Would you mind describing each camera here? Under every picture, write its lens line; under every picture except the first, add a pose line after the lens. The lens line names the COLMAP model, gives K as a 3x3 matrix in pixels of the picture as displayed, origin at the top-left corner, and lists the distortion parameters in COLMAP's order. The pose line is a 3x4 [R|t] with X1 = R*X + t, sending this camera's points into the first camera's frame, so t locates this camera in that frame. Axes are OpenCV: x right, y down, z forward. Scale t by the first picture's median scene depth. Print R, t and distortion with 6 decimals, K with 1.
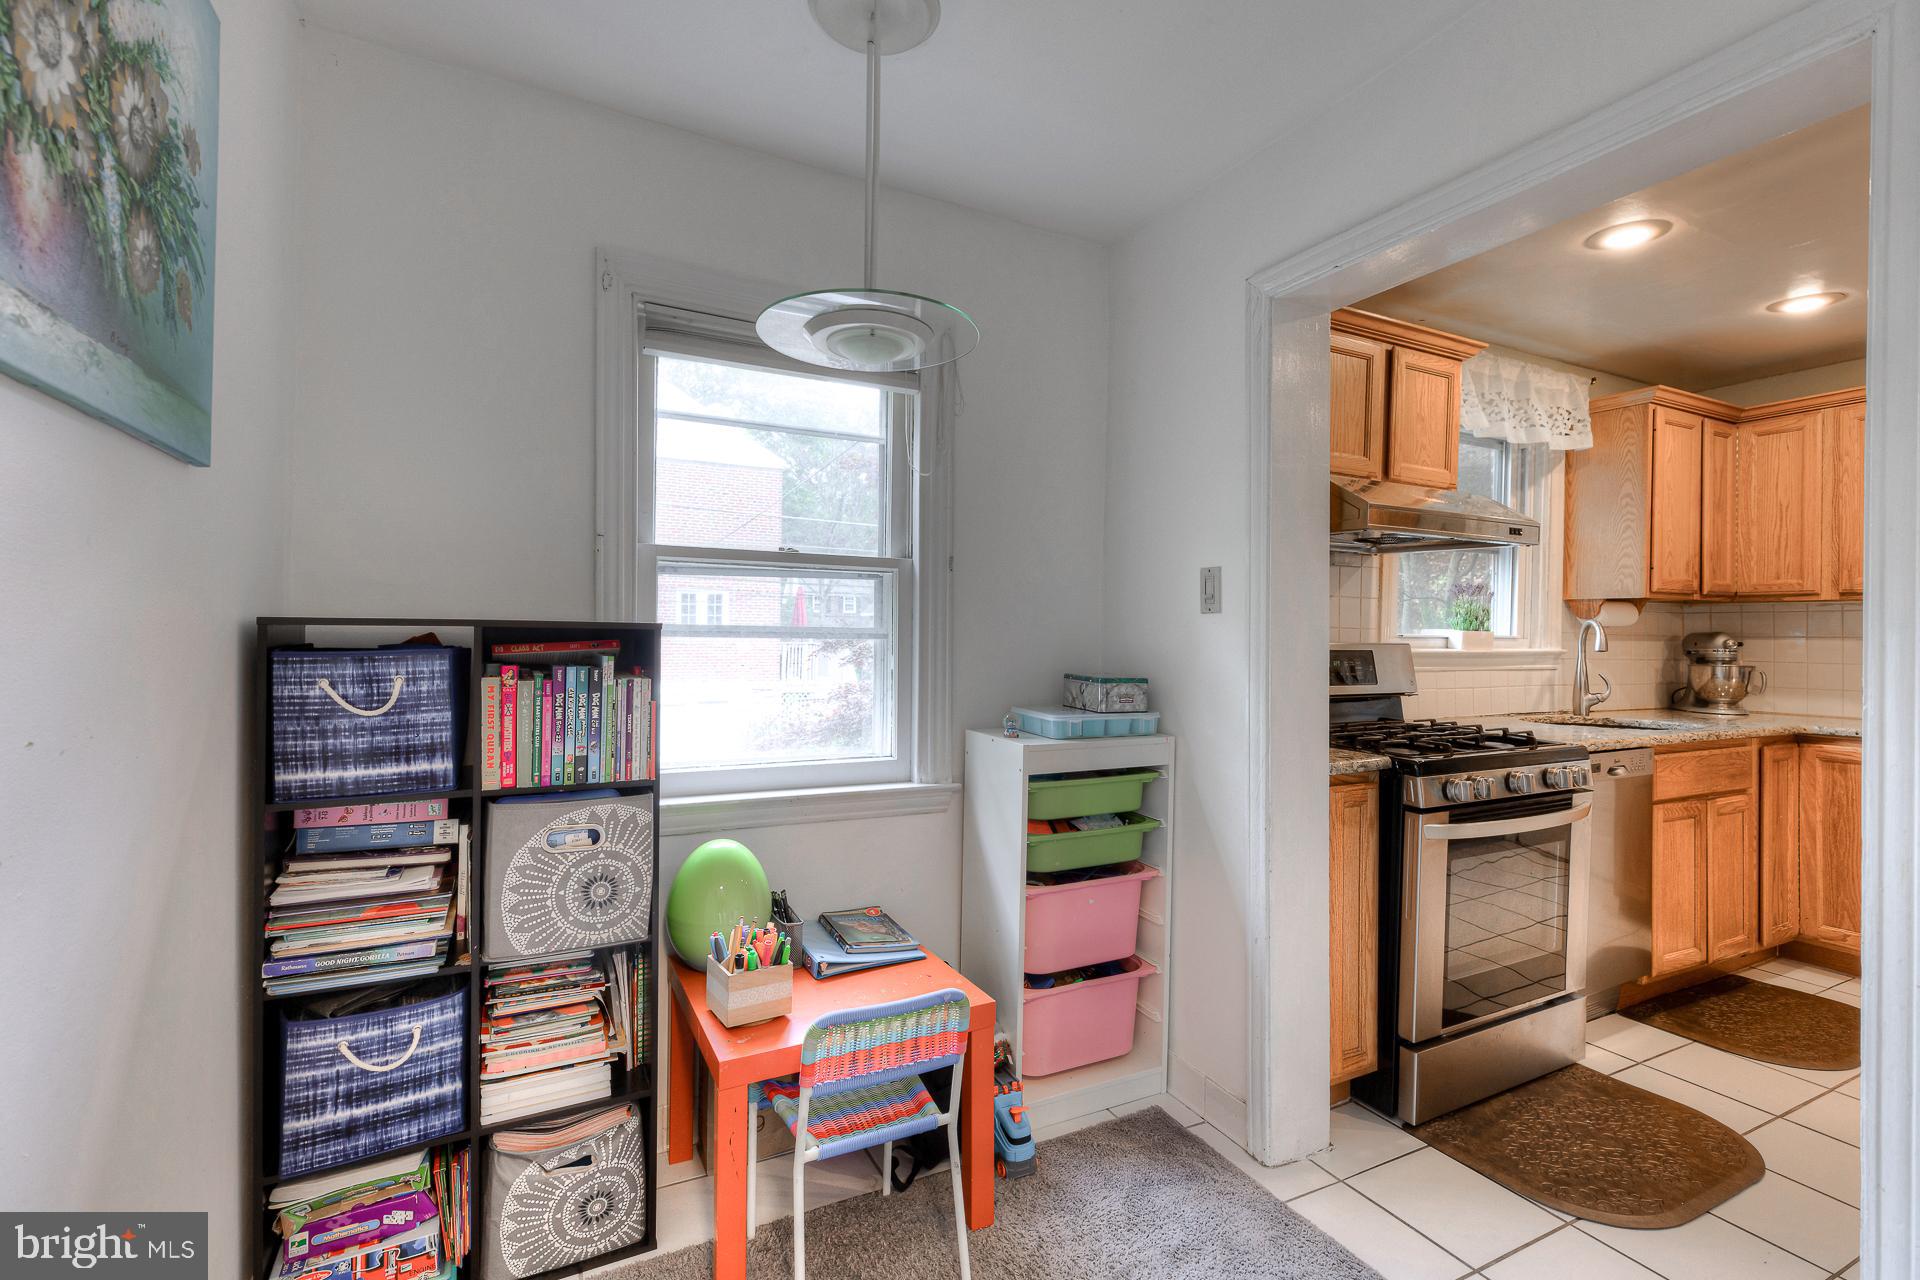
lens RADIAL K [[870.9, 0, 977.4], [0, 870.9, 632.7], [0, 0, 1]] dist [0.000468, -0.000126]
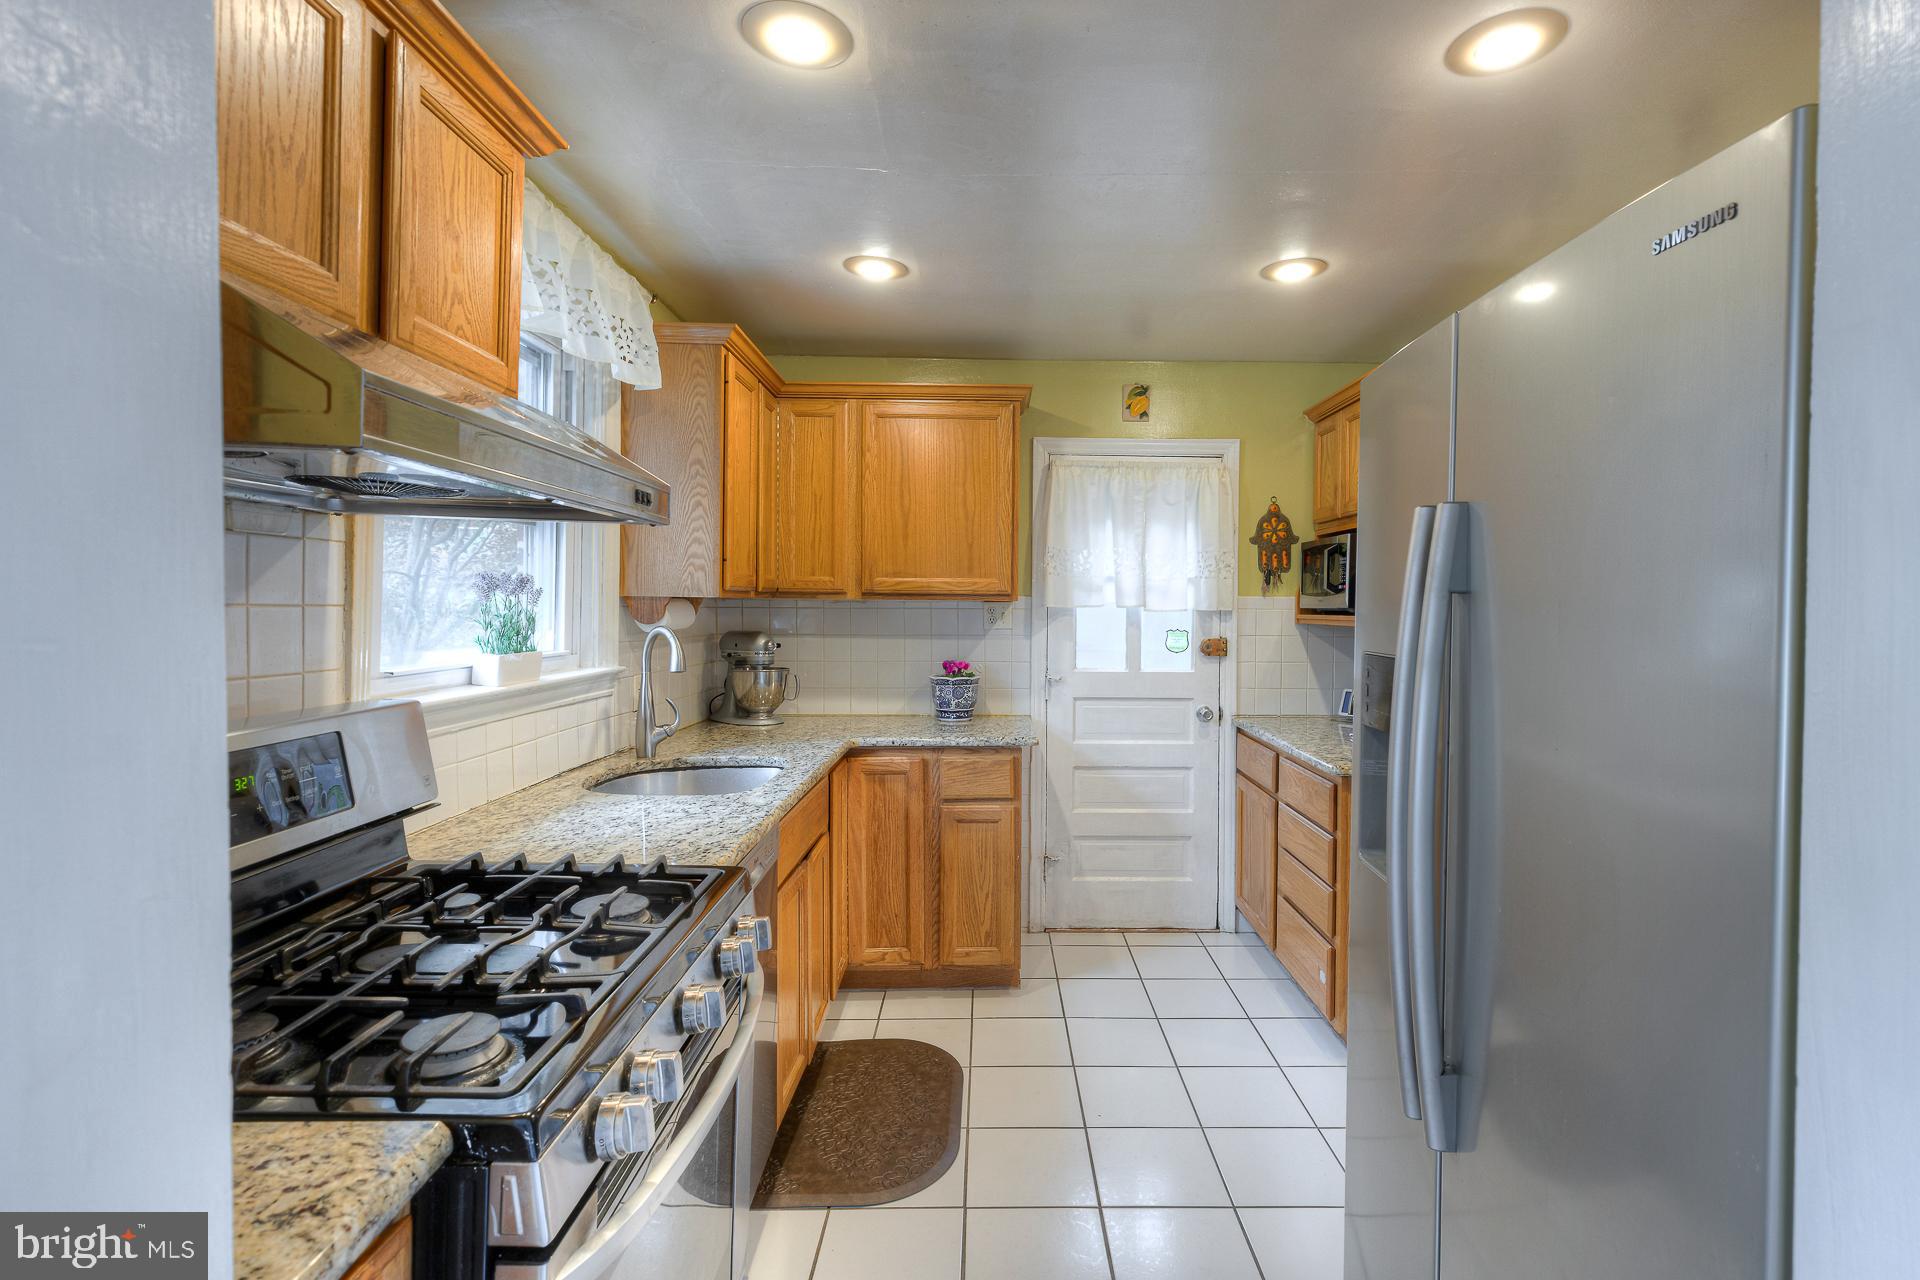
lens RADIAL K [[865.1, 0, 960.3], [0, 865.1, 619.8], [0, 0, 1]] dist [0.004534, -0.000101]
pose [[0.460571, -0.025501, 0.887257, 0.182411], [-0.008665, 0.999410, 0.033223, -0.047941], [-0.887581, -0.022990, 0.460078, 0.453434]]
